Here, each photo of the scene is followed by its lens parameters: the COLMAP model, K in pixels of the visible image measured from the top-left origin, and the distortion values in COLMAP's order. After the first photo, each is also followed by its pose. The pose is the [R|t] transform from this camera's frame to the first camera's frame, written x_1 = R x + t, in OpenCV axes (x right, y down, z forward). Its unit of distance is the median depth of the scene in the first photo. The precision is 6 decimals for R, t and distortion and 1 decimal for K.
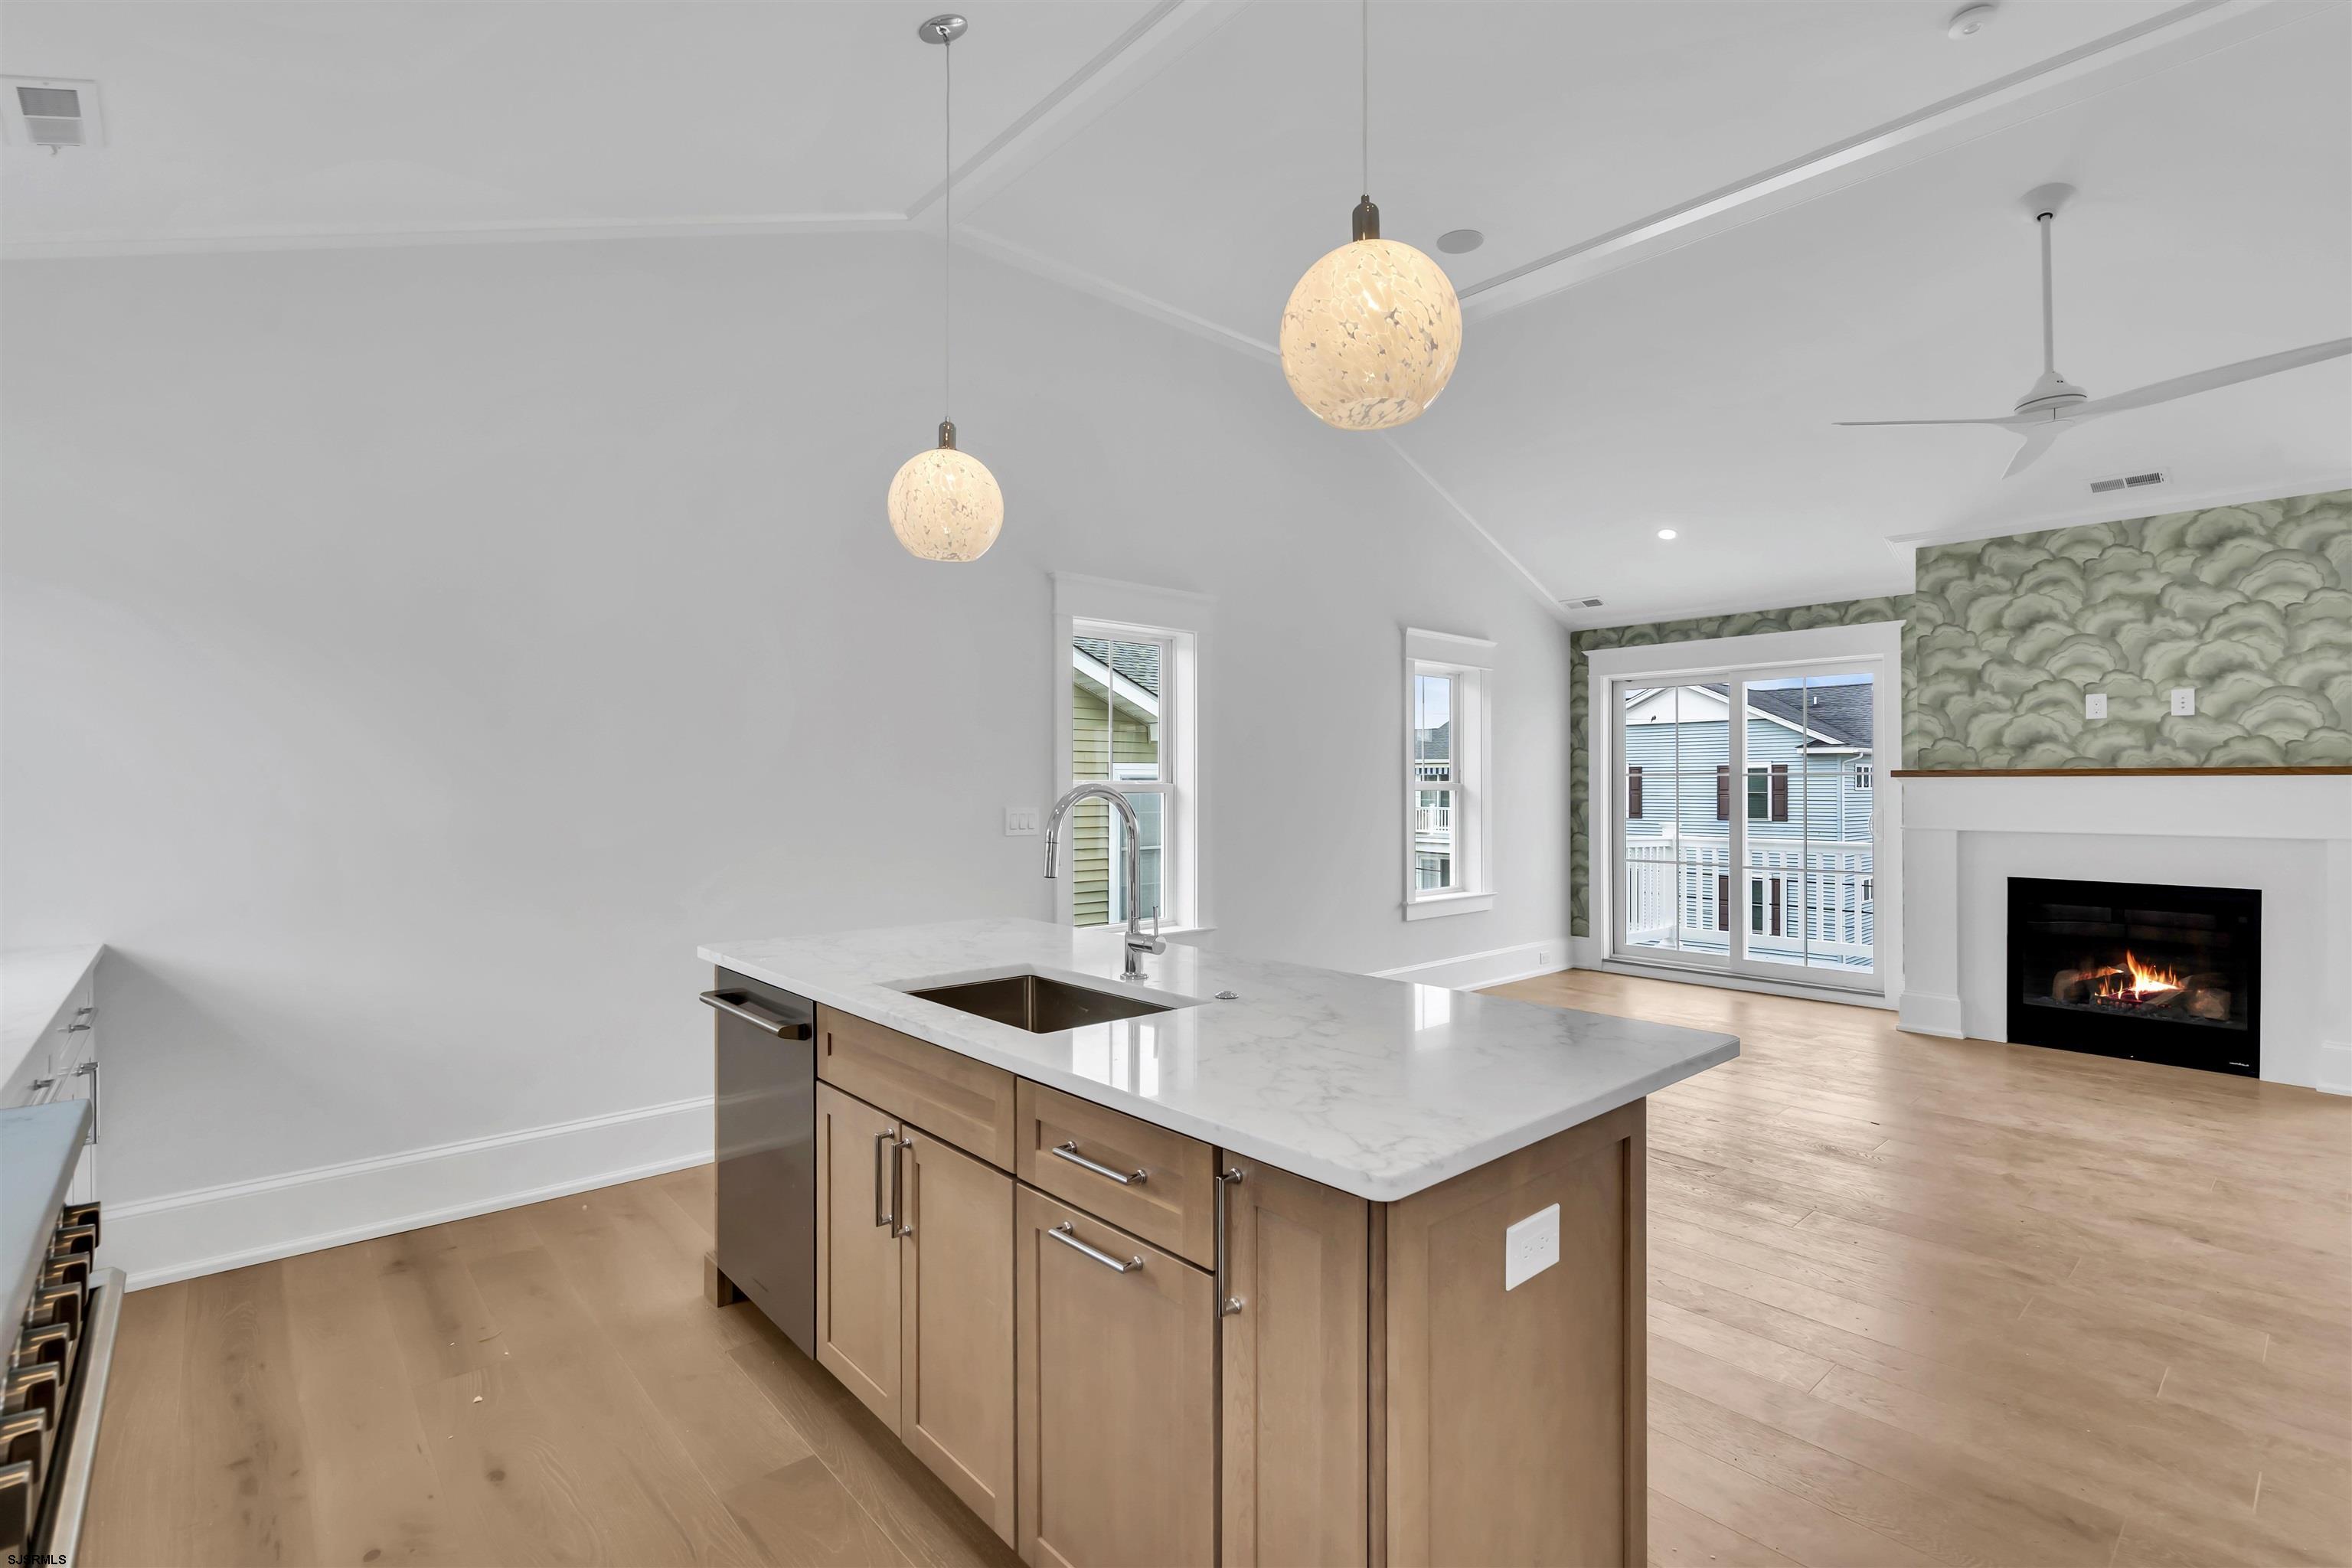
lens RADIAL K [[1065.2, 0, 1174.3], [0, 1065.2, 782.3], [0, 0, 1]] dist [-0.007111, 0.003207]
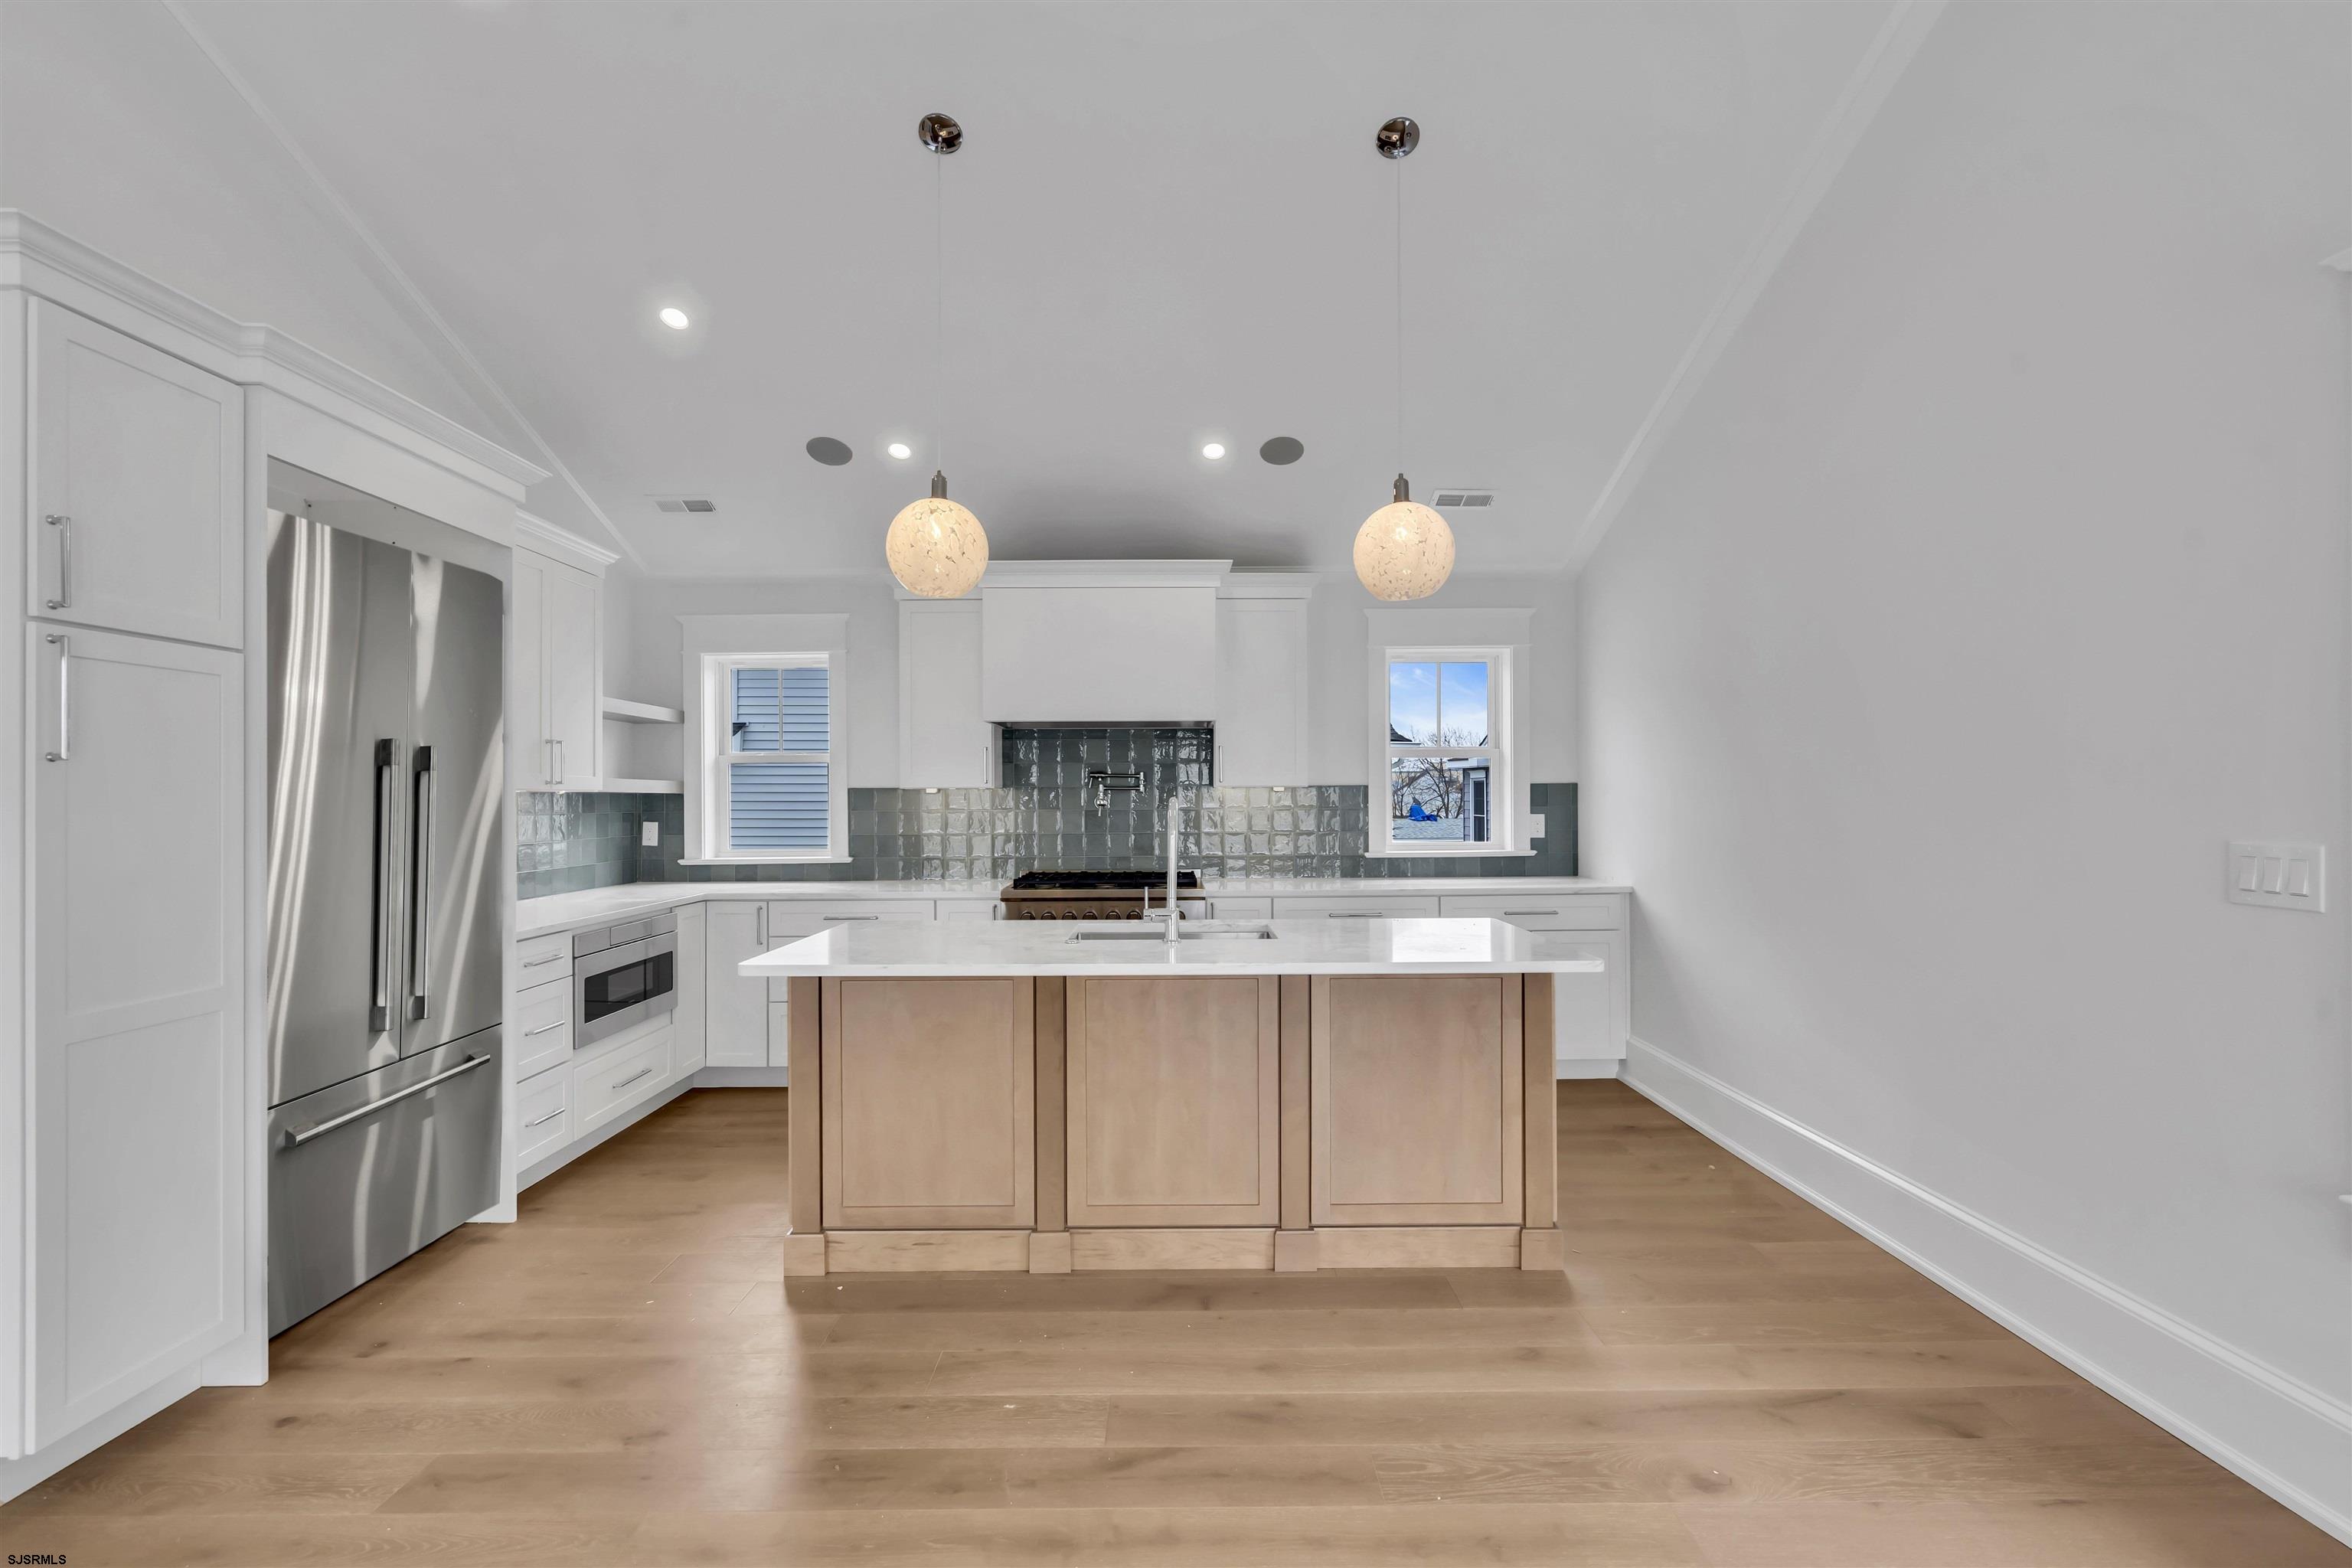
lens RADIAL K [[1065.2, 0, 1180.3], [0, 1065.2, 794.1], [0, 0, 1]] dist [-0.007111, 0.003207]
pose [[-0.660386, -0.001034, -0.750925, 0.420370], [0.006320, 0.999956, -0.006935, 0.002429], [0.750899, -0.009325, -0.660351, 0.829477]]
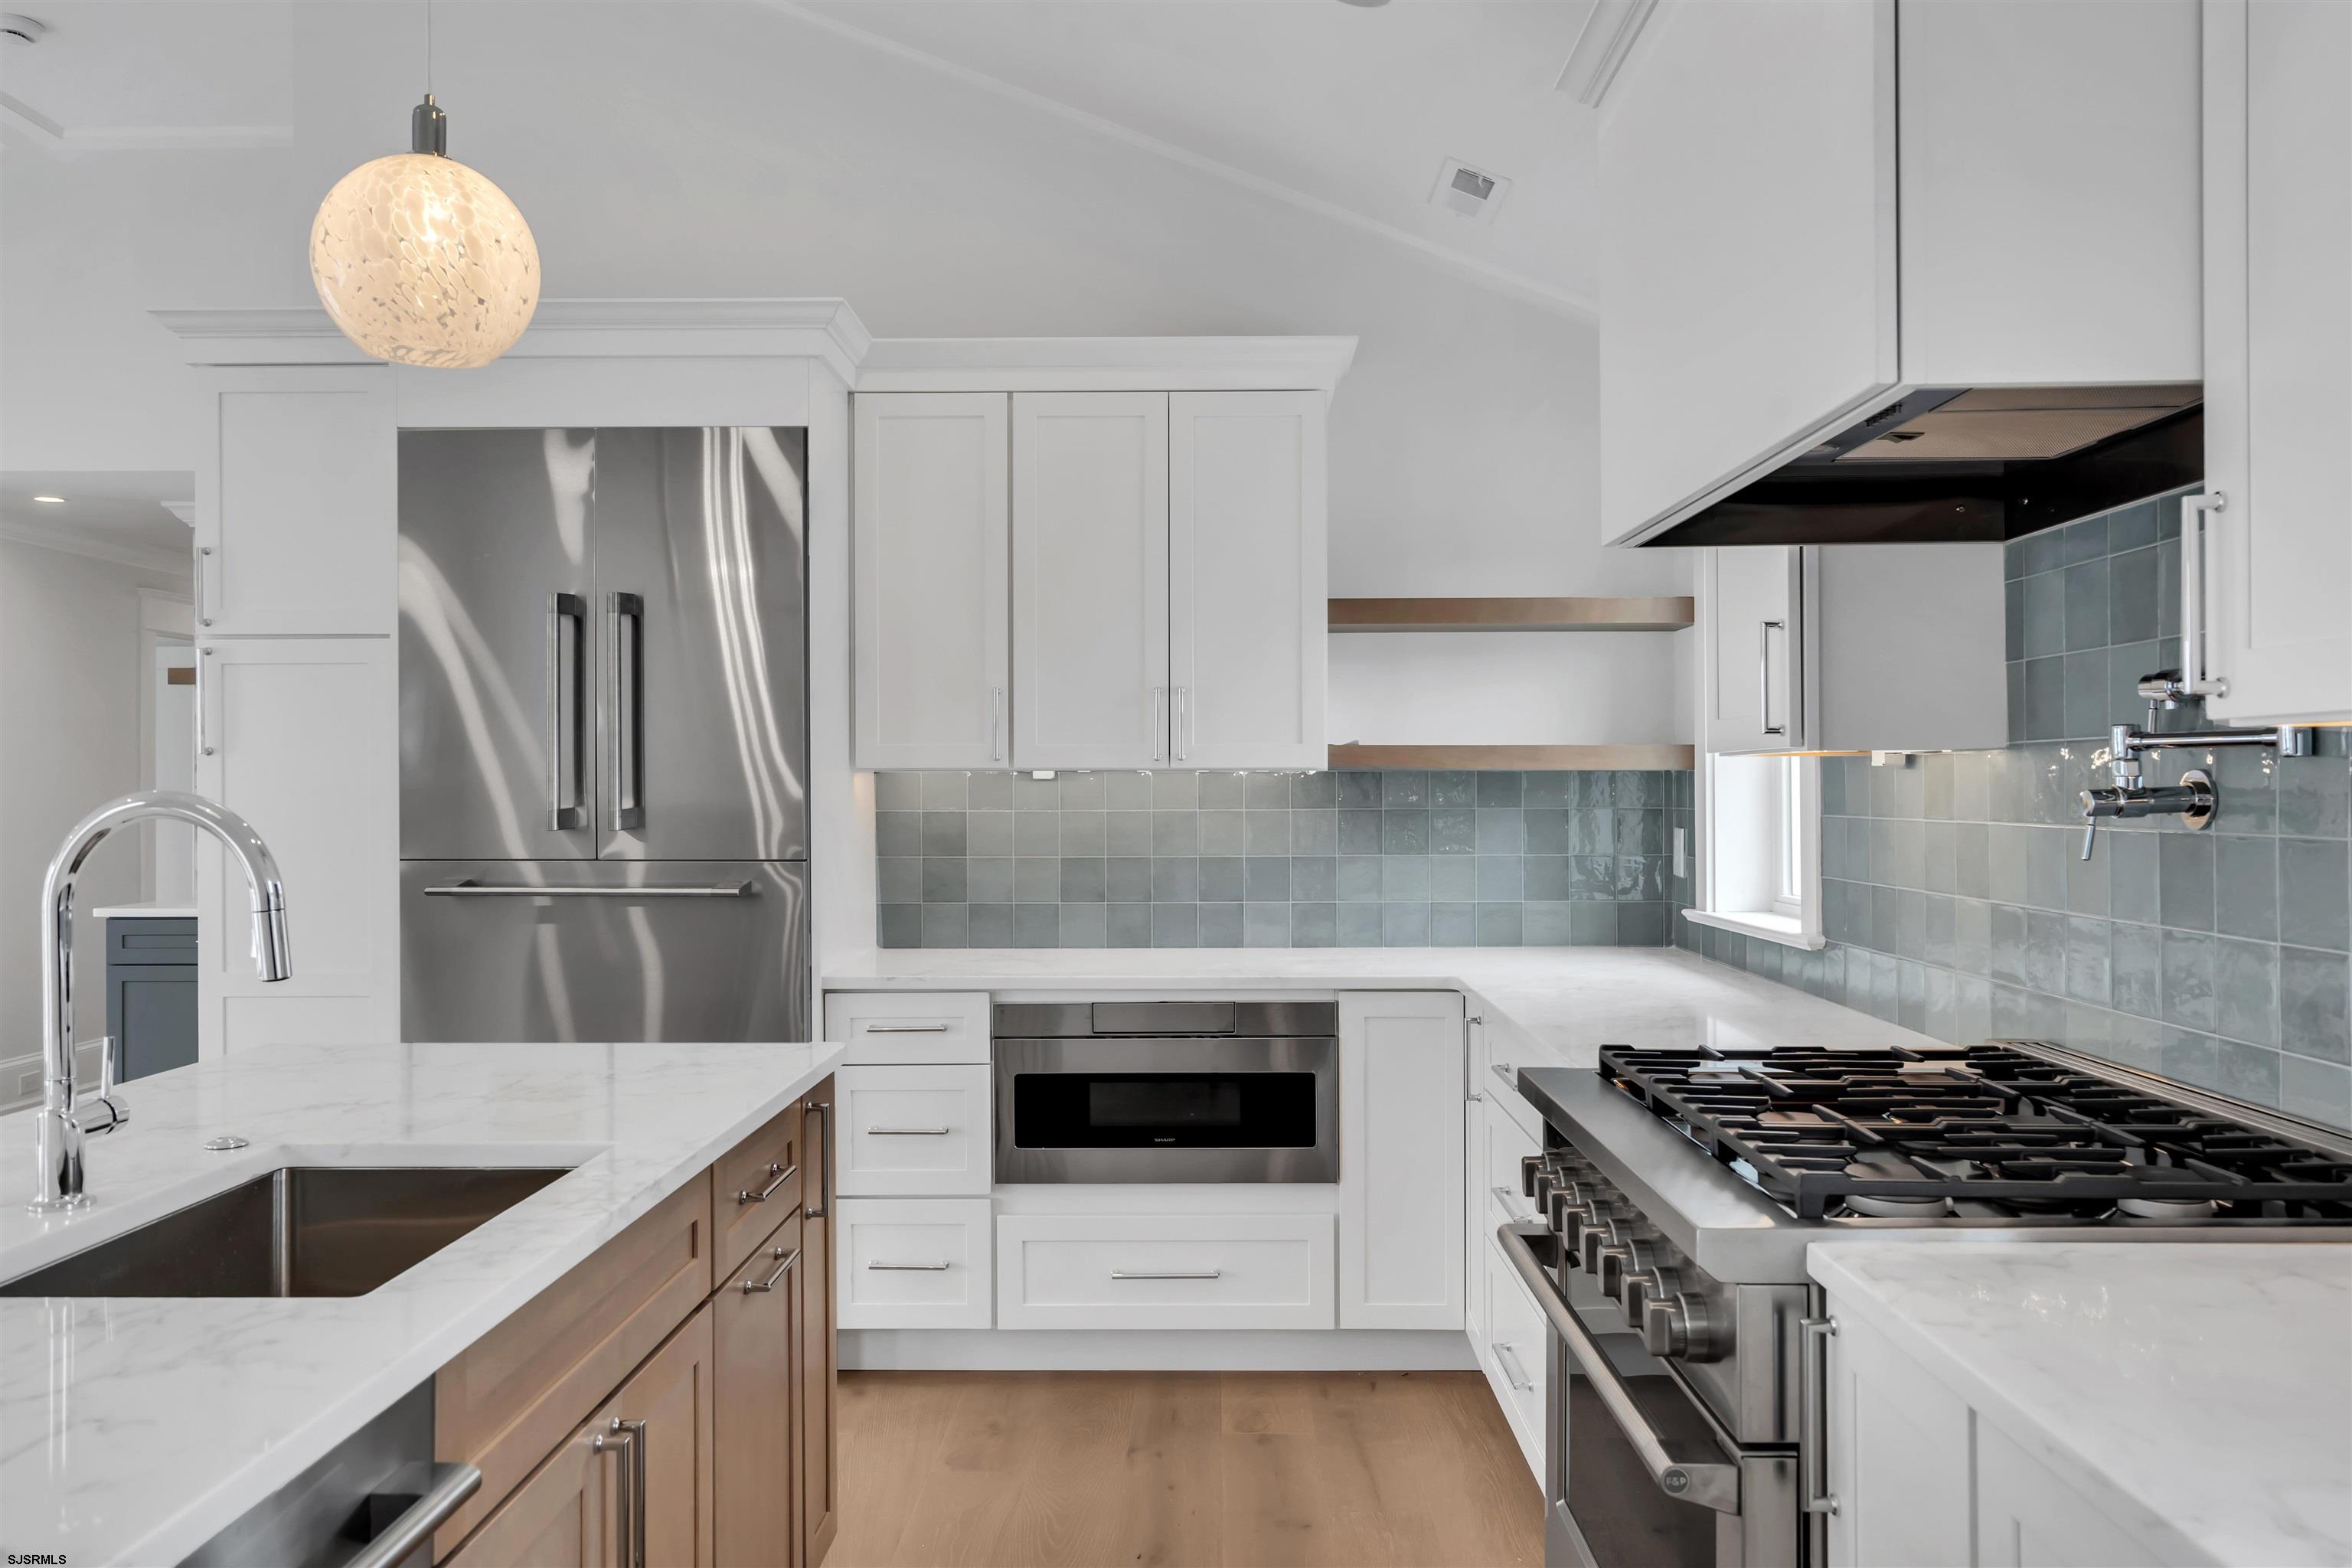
lens RADIAL K [[1743.8, 0, 1177.3], [0, 1743.8, 783.6], [0, 0, 1]] dist [0.007153, 0.005233]
pose [[-0.731963, 0.001800, 0.681341, -0.403805], [0.000290, 0.999997, -0.002329, -0.000415], [-0.681344, -0.001507, -0.731962, 0.538712]]
